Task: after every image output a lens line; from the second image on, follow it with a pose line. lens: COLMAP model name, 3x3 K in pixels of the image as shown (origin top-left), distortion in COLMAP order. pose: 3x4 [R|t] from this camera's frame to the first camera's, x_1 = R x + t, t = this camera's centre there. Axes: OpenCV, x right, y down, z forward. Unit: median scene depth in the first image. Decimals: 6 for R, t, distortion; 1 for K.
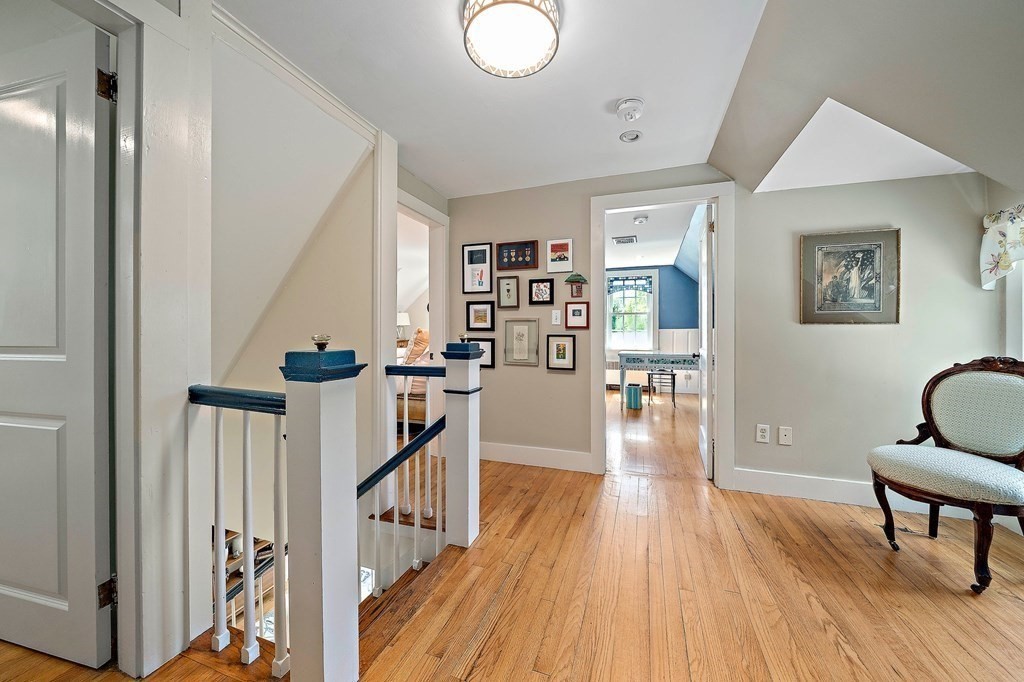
lens RADIAL K [[355.1, 0, 515.5], [0, 355.1, 334.8], [0, 0, 1]] dist [-0.002728, -0.000239]
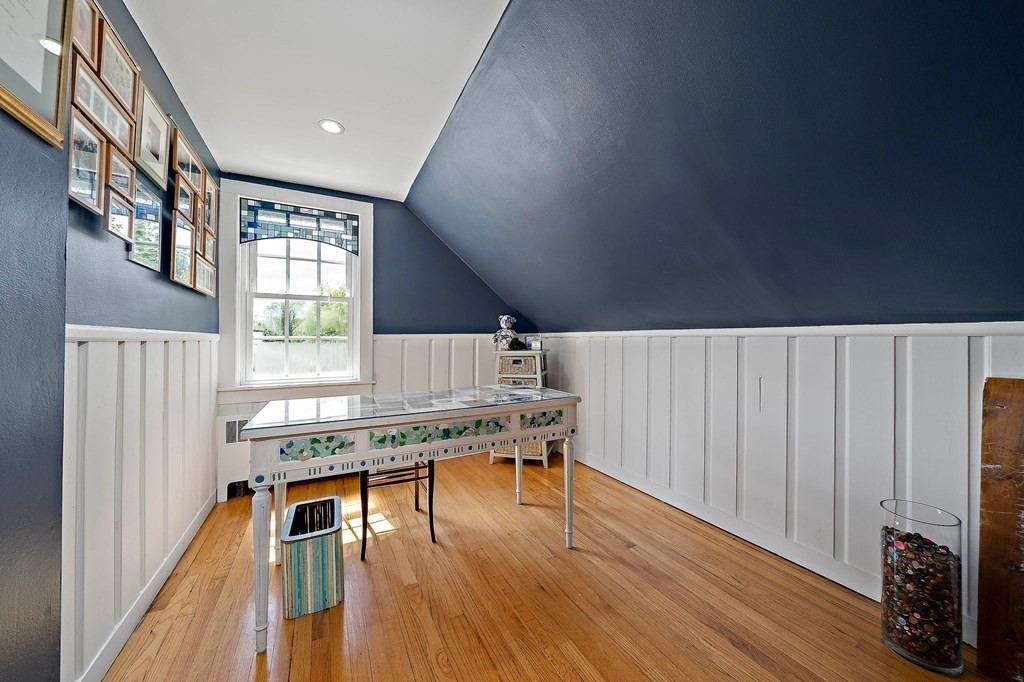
lens RADIAL K [[355.1, 0, 517.3], [0, 355.1, 341.7], [0, 0, 1]] dist [-0.002728, -0.000239]
pose [[0.663964, 0.007225, 0.747730, 0.179269], [0.000150, 0.999952, -0.009794, -0.001789], [-0.747765, 0.006615, 0.663931, 0.541165]]
